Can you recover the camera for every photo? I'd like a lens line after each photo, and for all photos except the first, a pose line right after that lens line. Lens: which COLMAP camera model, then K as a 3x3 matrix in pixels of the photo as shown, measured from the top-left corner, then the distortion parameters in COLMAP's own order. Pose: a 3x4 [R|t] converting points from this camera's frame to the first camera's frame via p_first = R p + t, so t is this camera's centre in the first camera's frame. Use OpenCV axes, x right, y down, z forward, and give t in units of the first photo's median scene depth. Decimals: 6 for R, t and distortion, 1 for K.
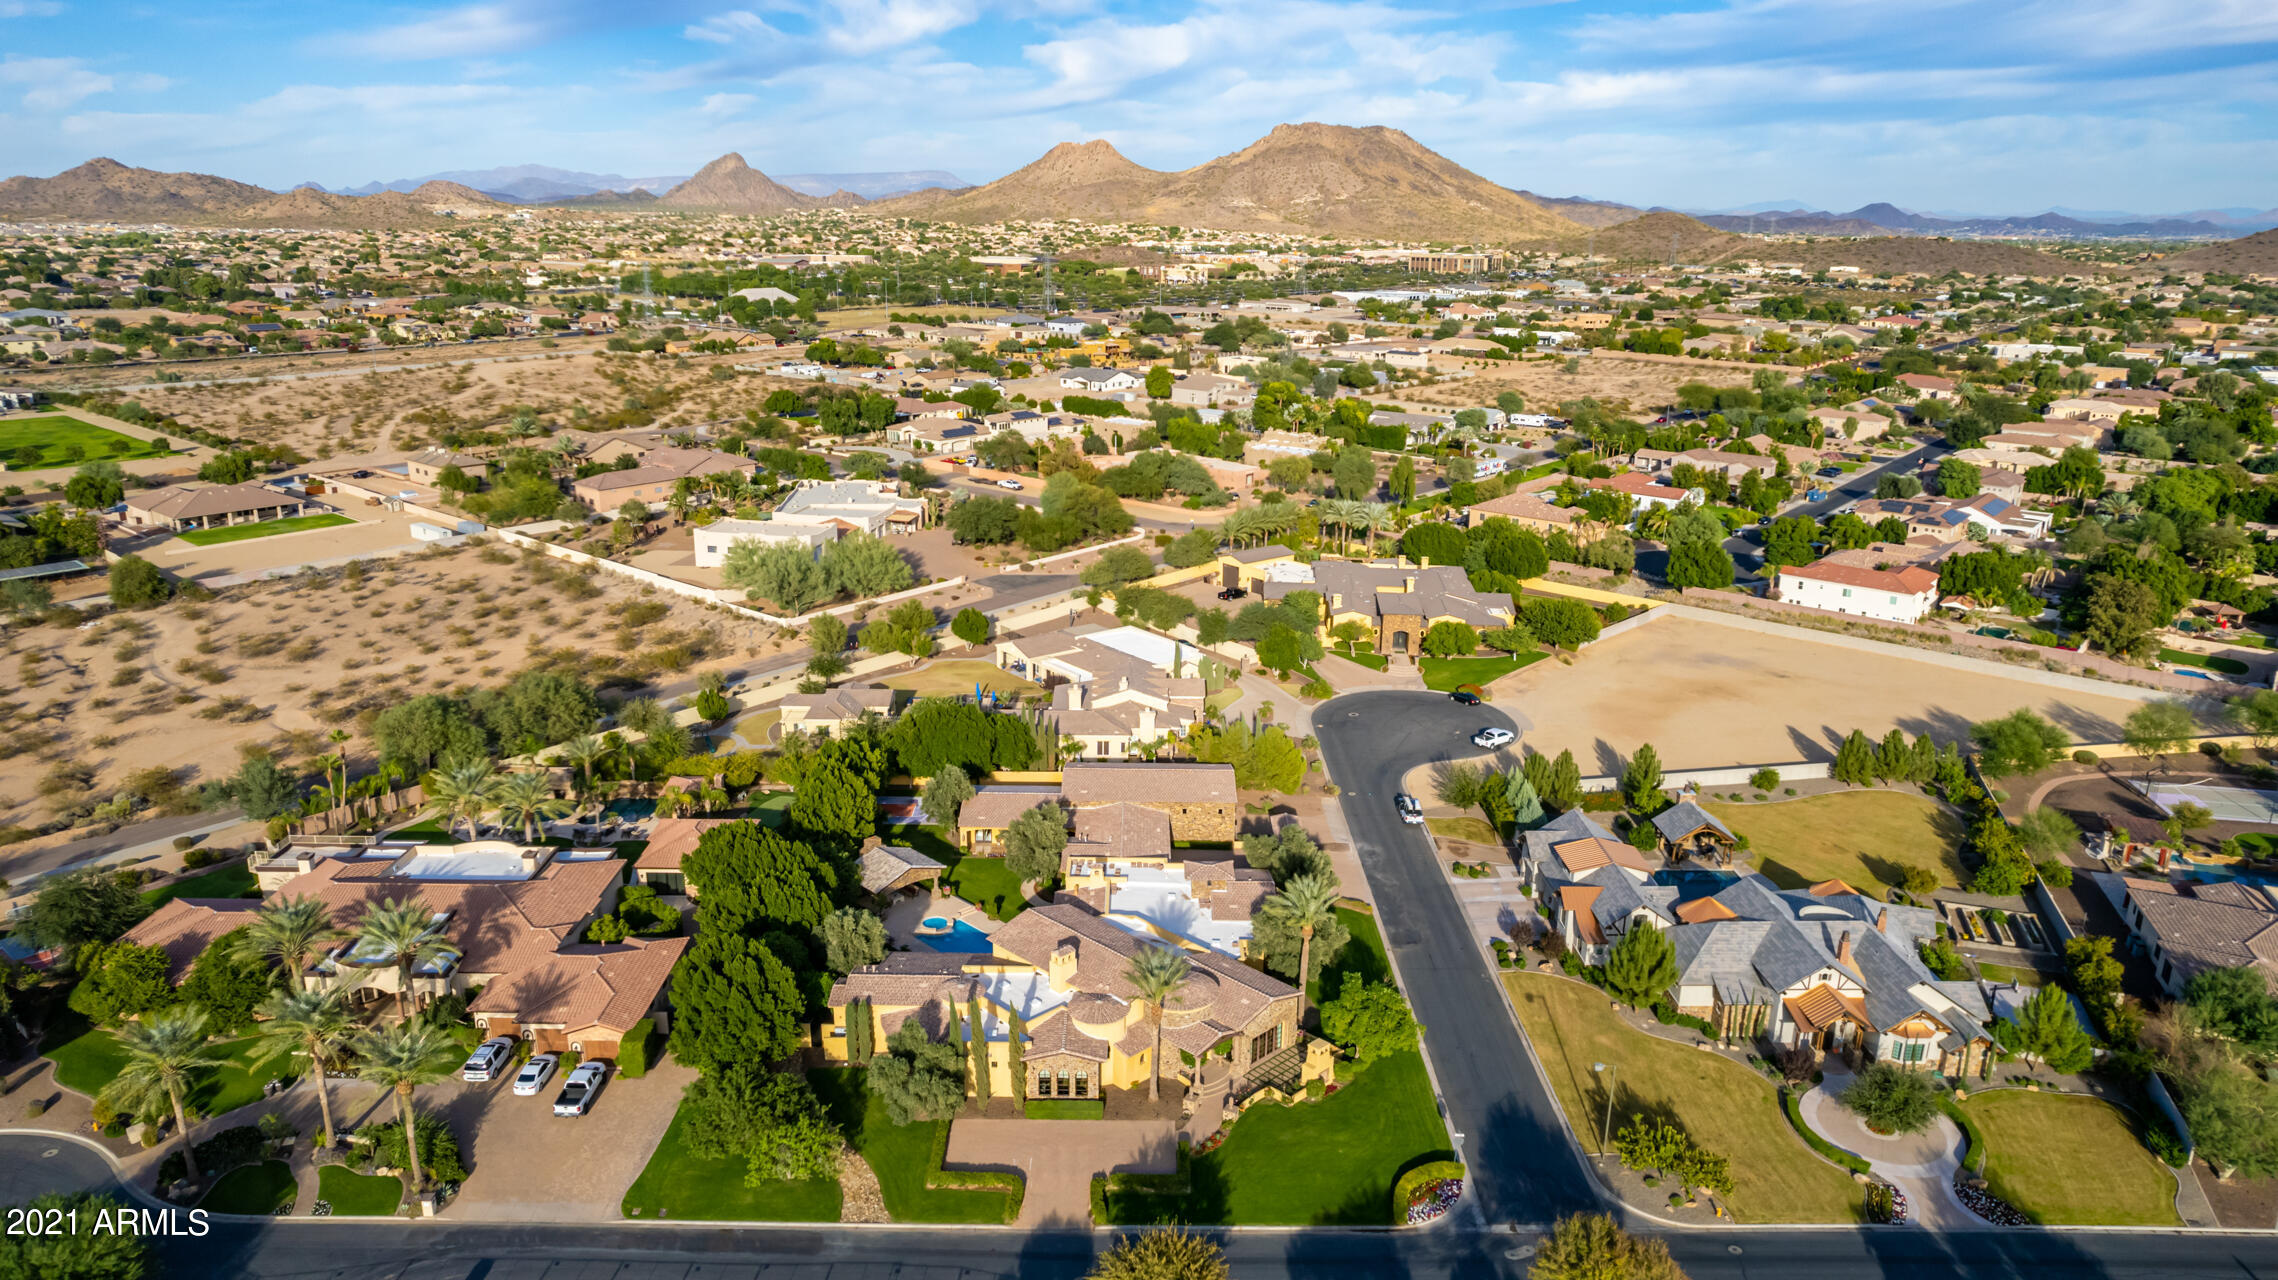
lens RADIAL K [[1465.2, 0, 1139.0], [0, 1465.2, 640.0], [0, 0, 1]] dist [-0.070983, 0.066841]
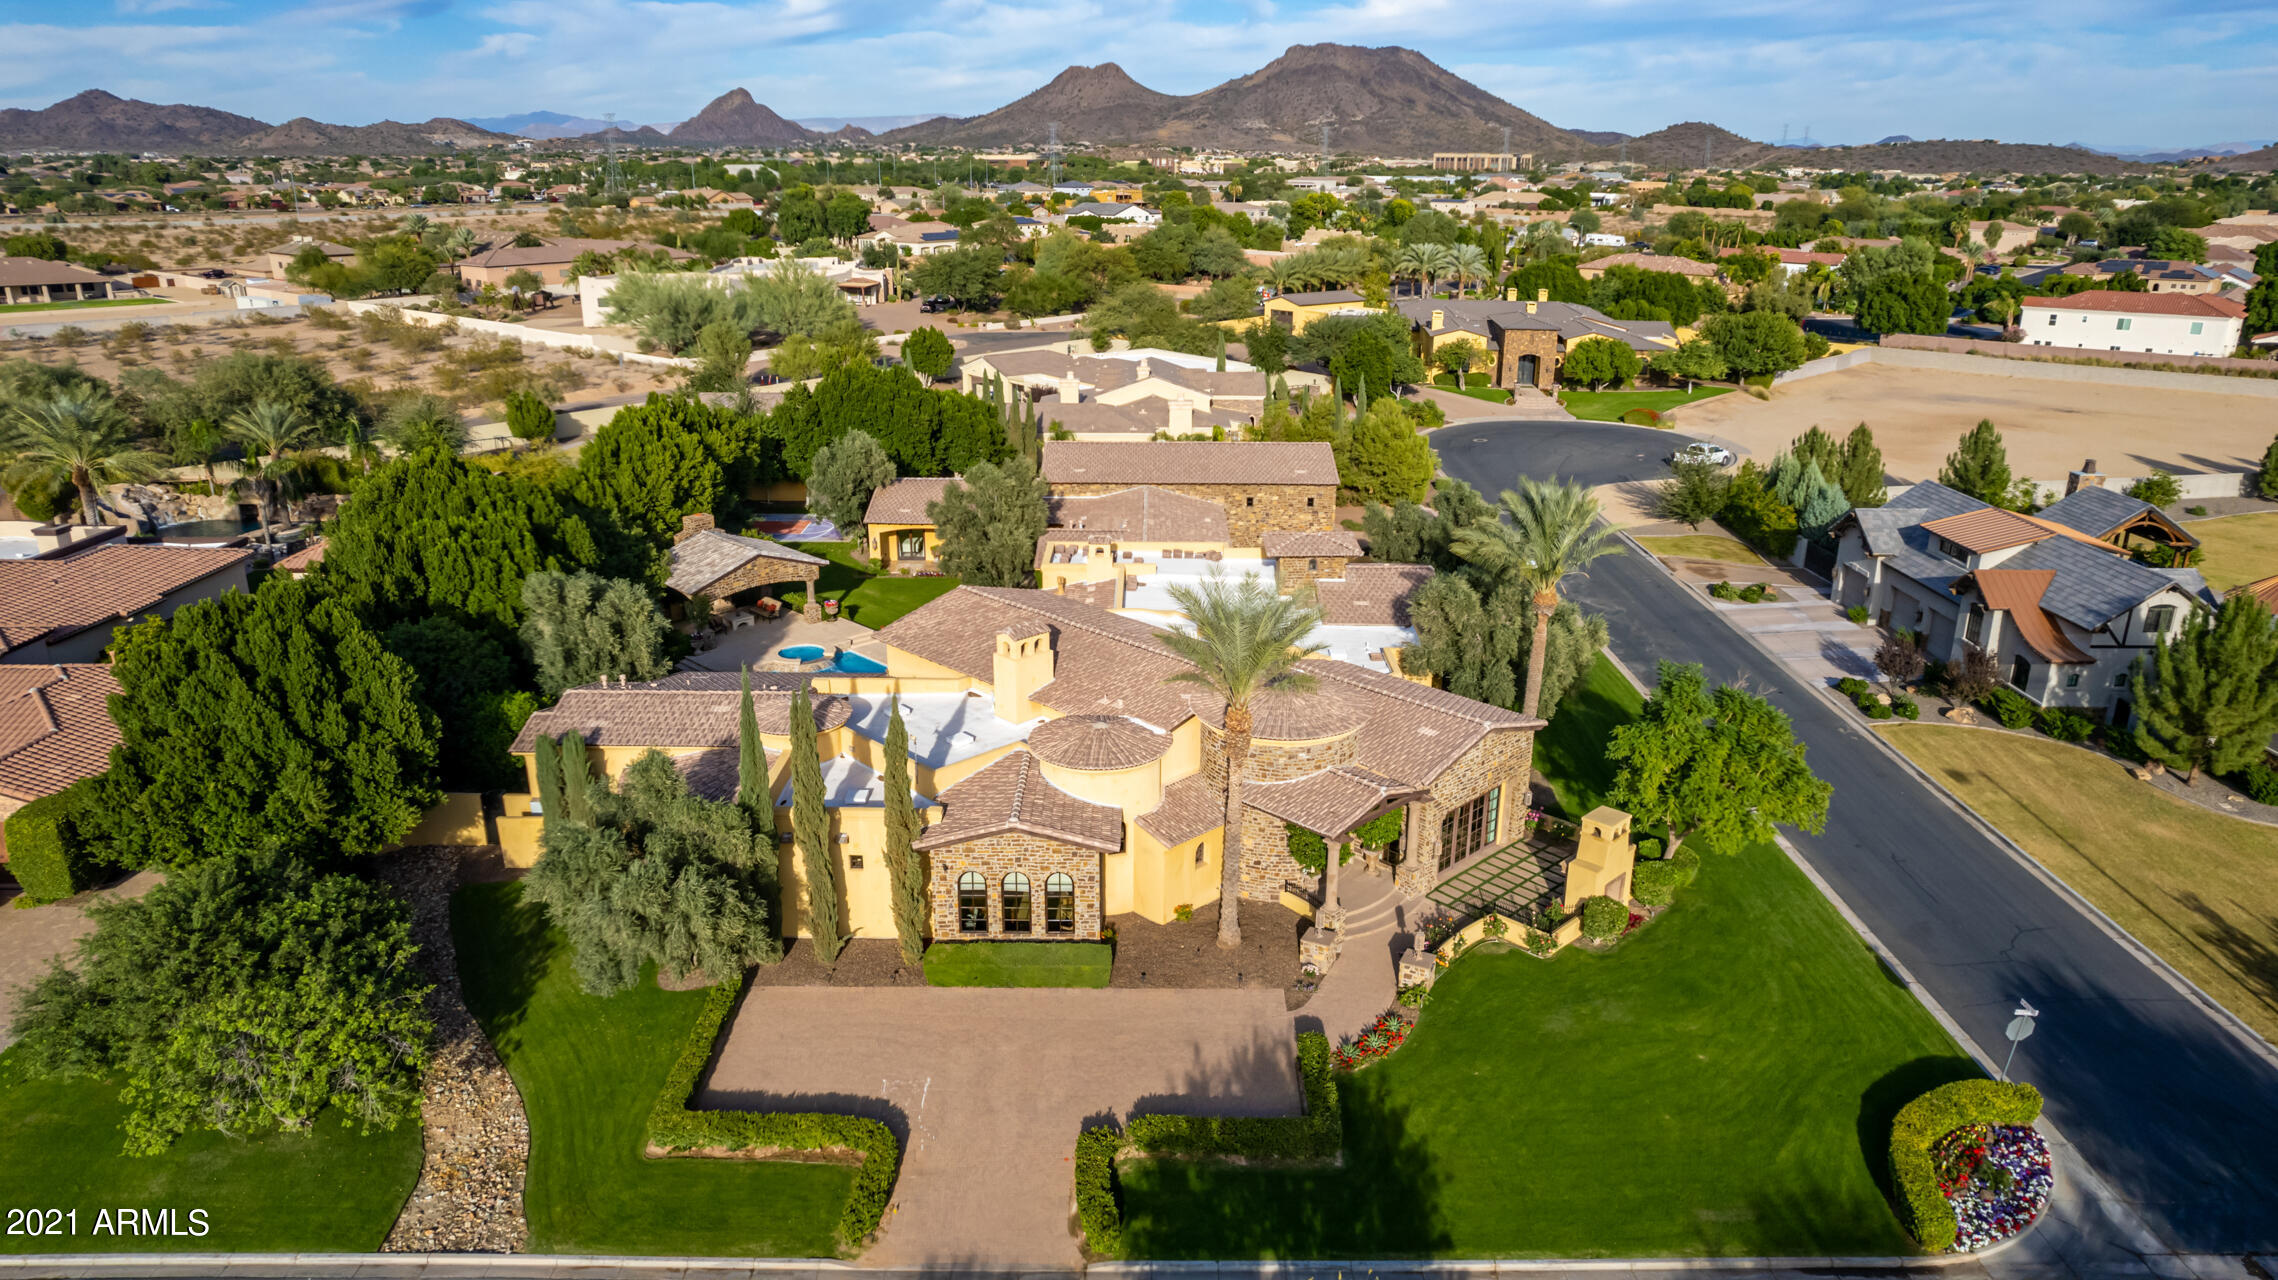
lens RADIAL K [[1452.9, 0, 1143.6], [0, 1452.9, 642.9], [0, 0, 1]] dist [-0.075114, 0.066459]
pose [[0.999971, -0.005020, -0.005781, -0.011700], [0.005255, 0.999130, 0.041376, 0.200850], [0.005568, -0.041405, 0.999127, 0.554219]]
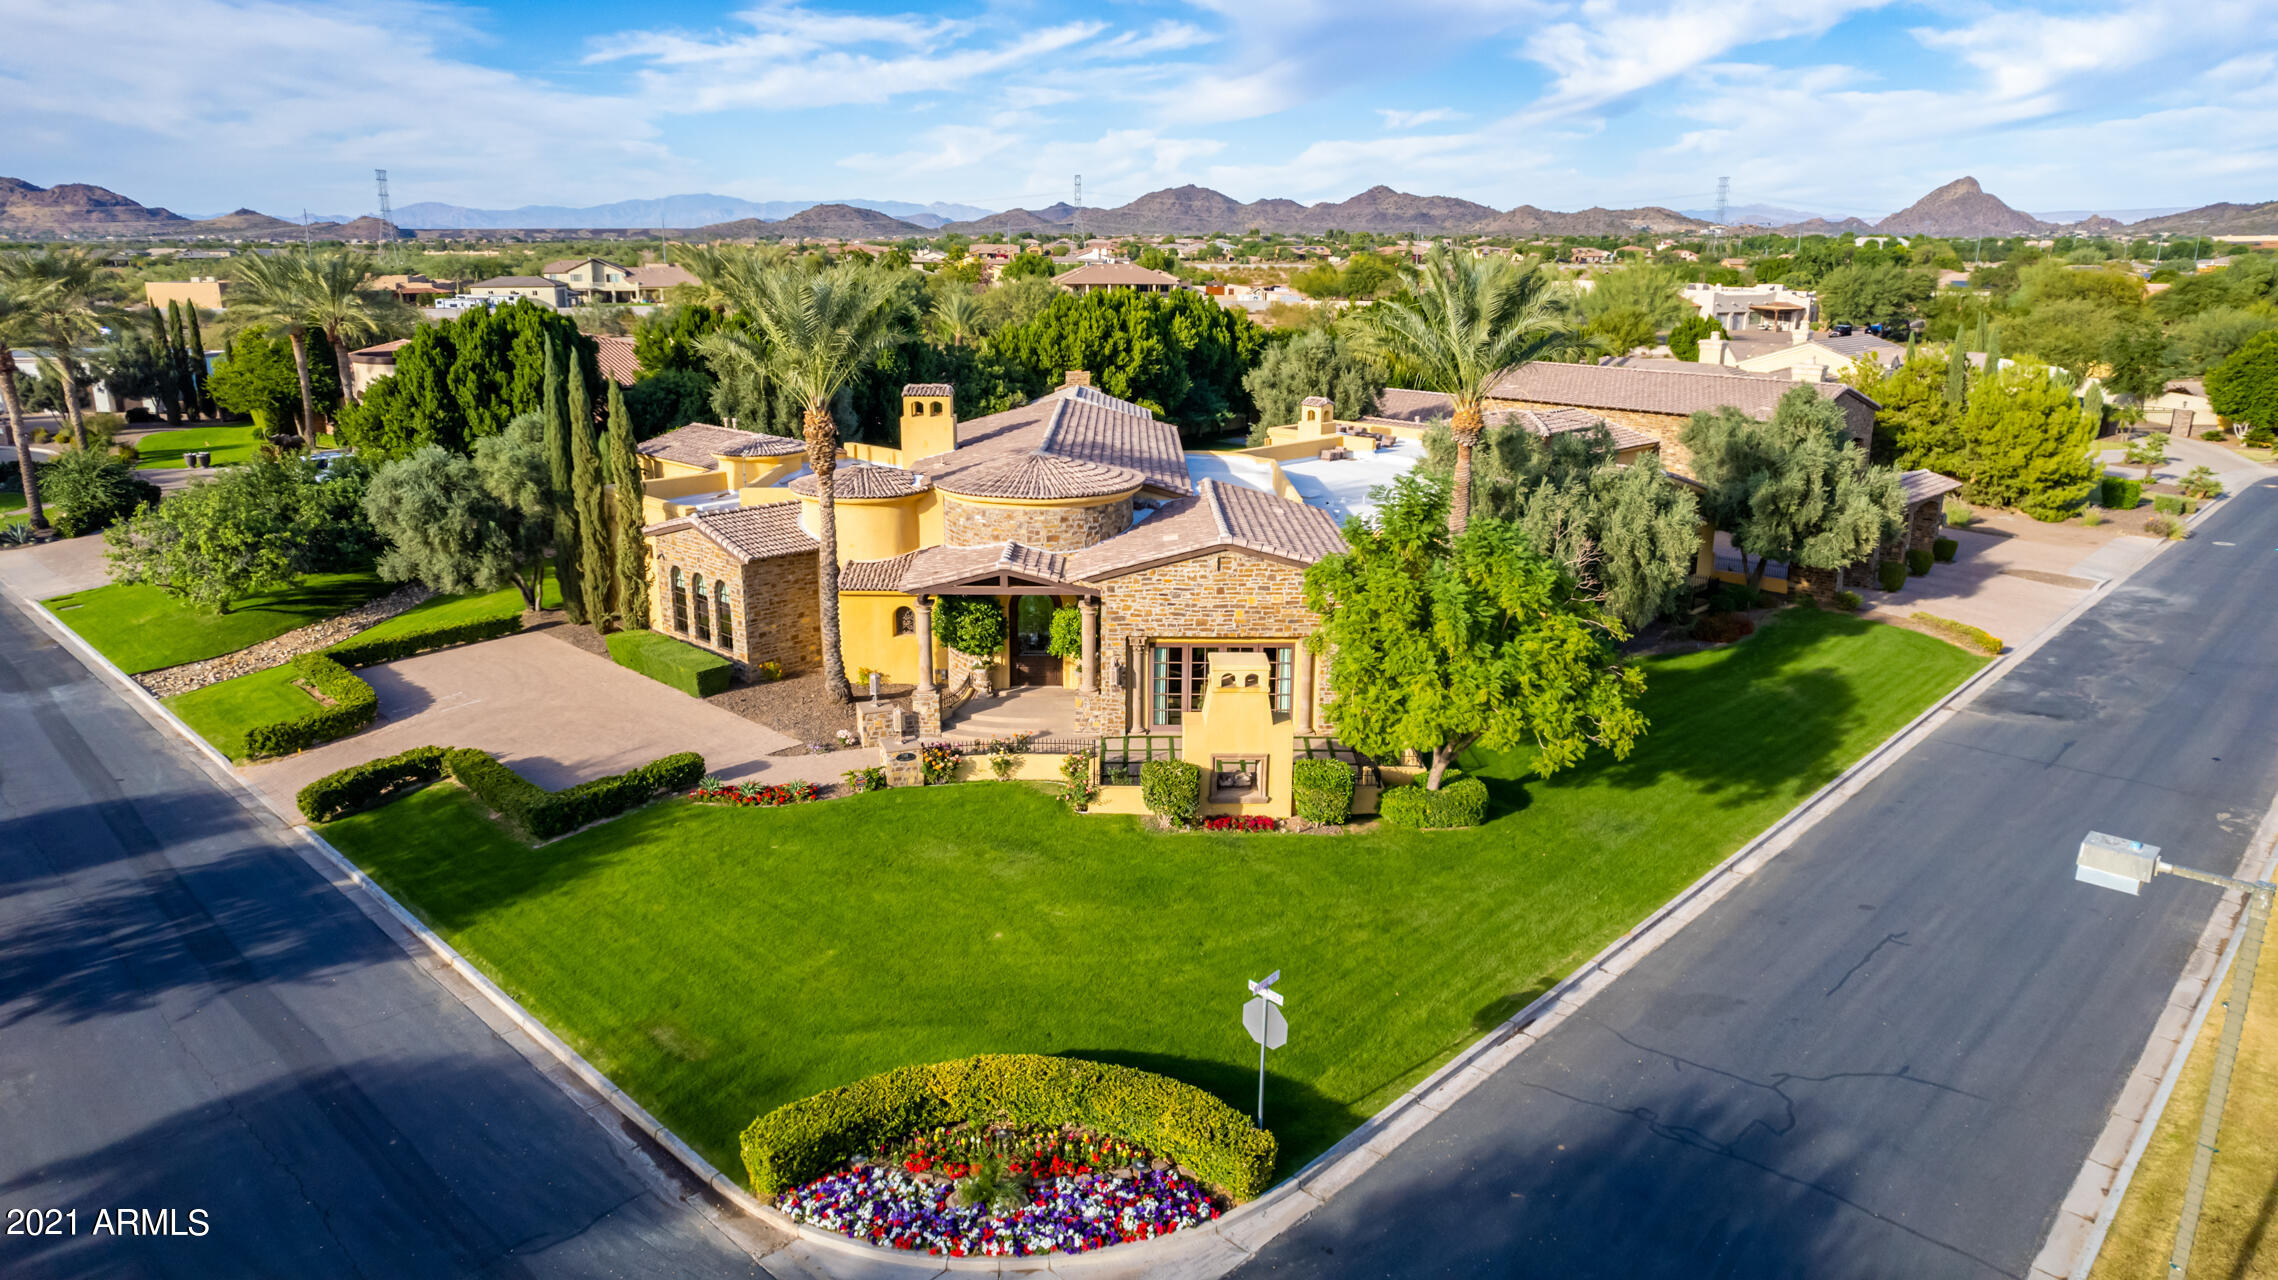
lens RADIAL K [[1452.9, 0, 1143.6], [0, 1452.9, 642.9], [0, 0, 1]] dist [-0.075114, 0.066459]
pose [[0.718244, 0.179694, -0.672187, 0.302194], [-0.192928, 0.979629, 0.055735, 0.253102], [0.668509, 0.089652, 0.738281, 0.741008]]
